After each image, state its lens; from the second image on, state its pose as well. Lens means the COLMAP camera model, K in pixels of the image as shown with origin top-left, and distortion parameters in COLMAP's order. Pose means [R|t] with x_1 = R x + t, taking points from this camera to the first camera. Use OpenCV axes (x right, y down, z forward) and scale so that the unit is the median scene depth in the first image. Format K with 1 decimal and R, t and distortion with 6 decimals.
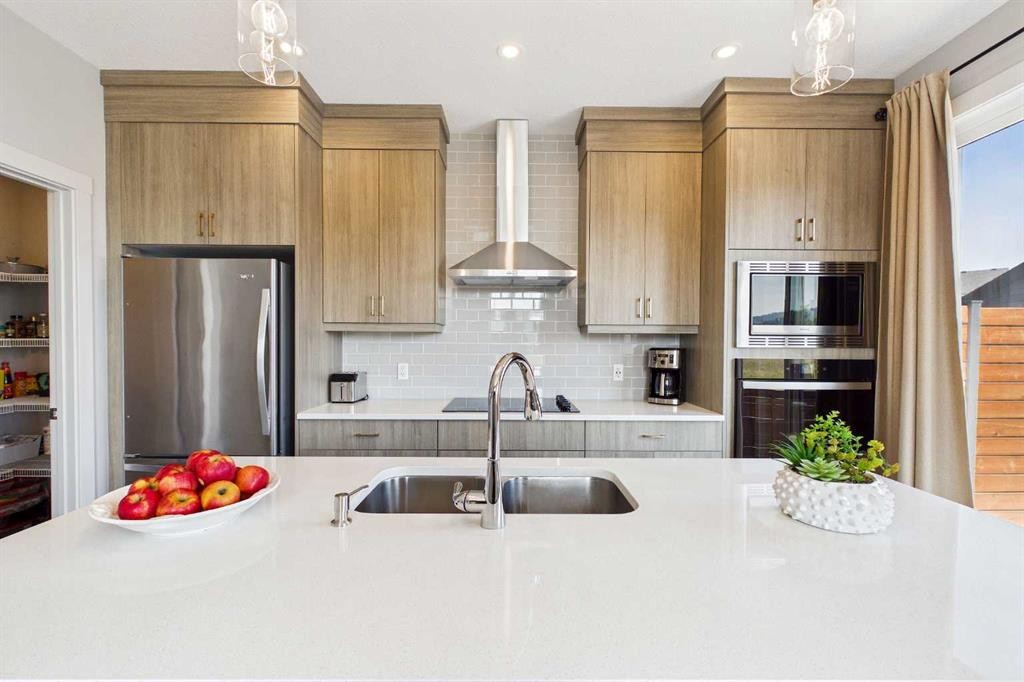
lens RADIAL K [[432.6, 0, 512.3], [0, 432.6, 348.5], [0, 0, 1]] dist [0.003014, -0.000852]
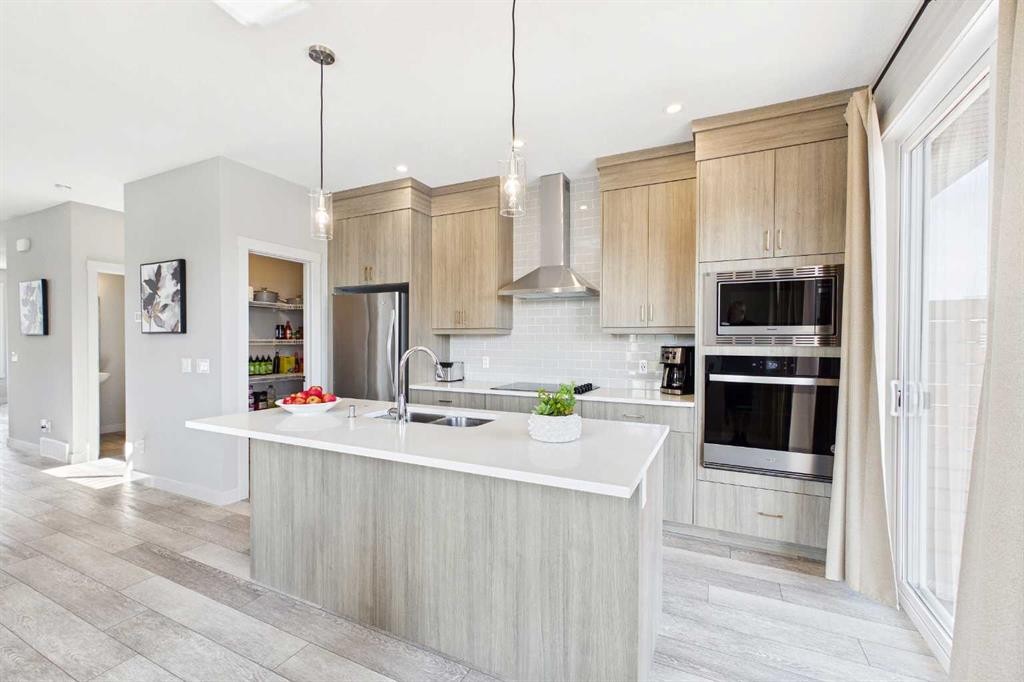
lens RADIAL K [[432.6, 0, 512.0], [0, 432.6, 345.4], [0, 0, 1]] dist [0.003014, -0.000852]
pose [[0.896334, 0.002440, -0.443372, 0.540020], [-0.004702, 0.999981, -0.004002, 0.004396], [0.443354, 0.005671, 0.896329, -0.274789]]
